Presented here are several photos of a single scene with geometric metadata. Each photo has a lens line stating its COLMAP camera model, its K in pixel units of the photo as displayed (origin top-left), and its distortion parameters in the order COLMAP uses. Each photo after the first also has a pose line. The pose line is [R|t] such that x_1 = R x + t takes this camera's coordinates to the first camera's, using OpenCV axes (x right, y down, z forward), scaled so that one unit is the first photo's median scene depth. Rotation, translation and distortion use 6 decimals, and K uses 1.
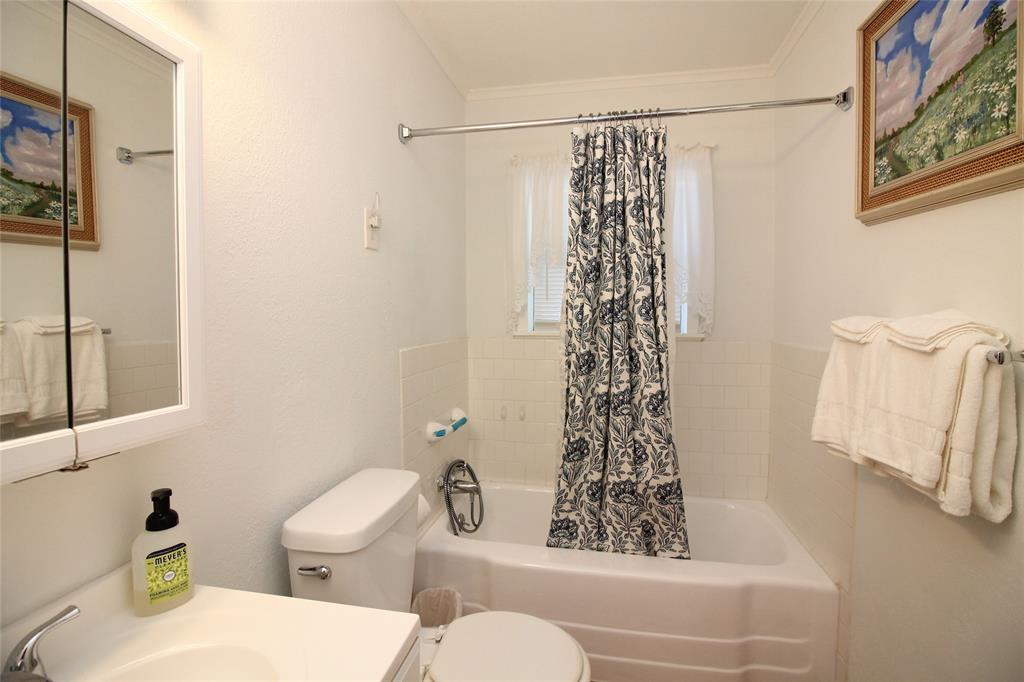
lens RADIAL K [[479.5, 0, 513.1], [0, 479.5, 329.7], [0, 0, 1]] dist [-0.000538, -0.013659]
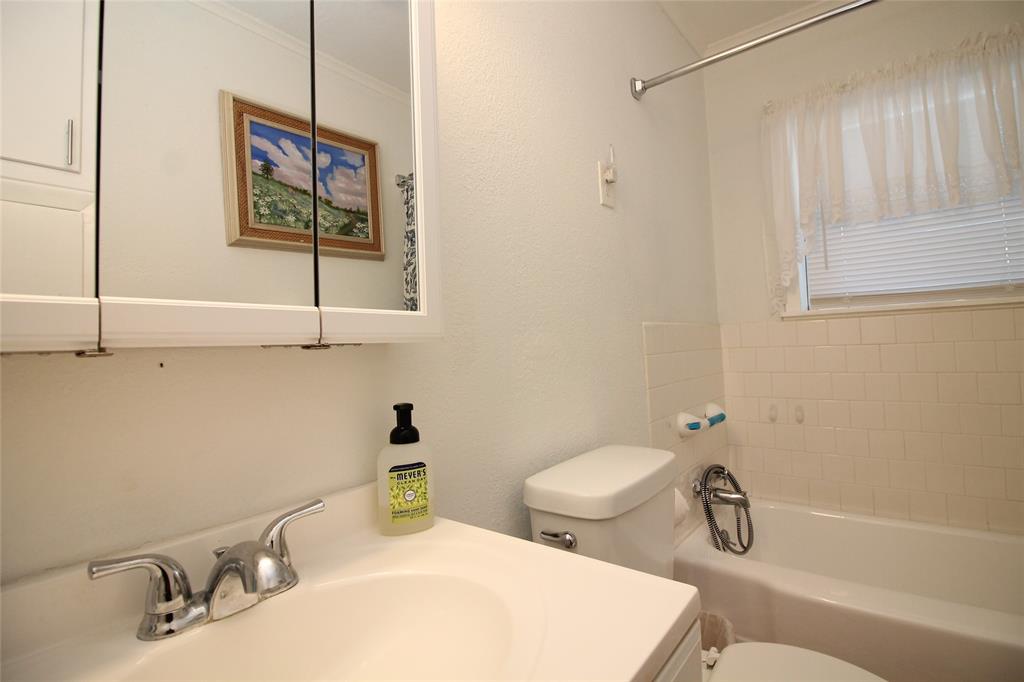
lens RADIAL K [[474.1, 0, 510.0], [0, 474.1, 320.9], [0, 0, 1]] dist [0.001506, -0.013143]
pose [[0.879224, -0.056453, -0.473053, -0.049775], [0.022483, 0.996765, -0.077165, 0.147289], [0.475879, 0.057210, 0.877648, 0.147067]]
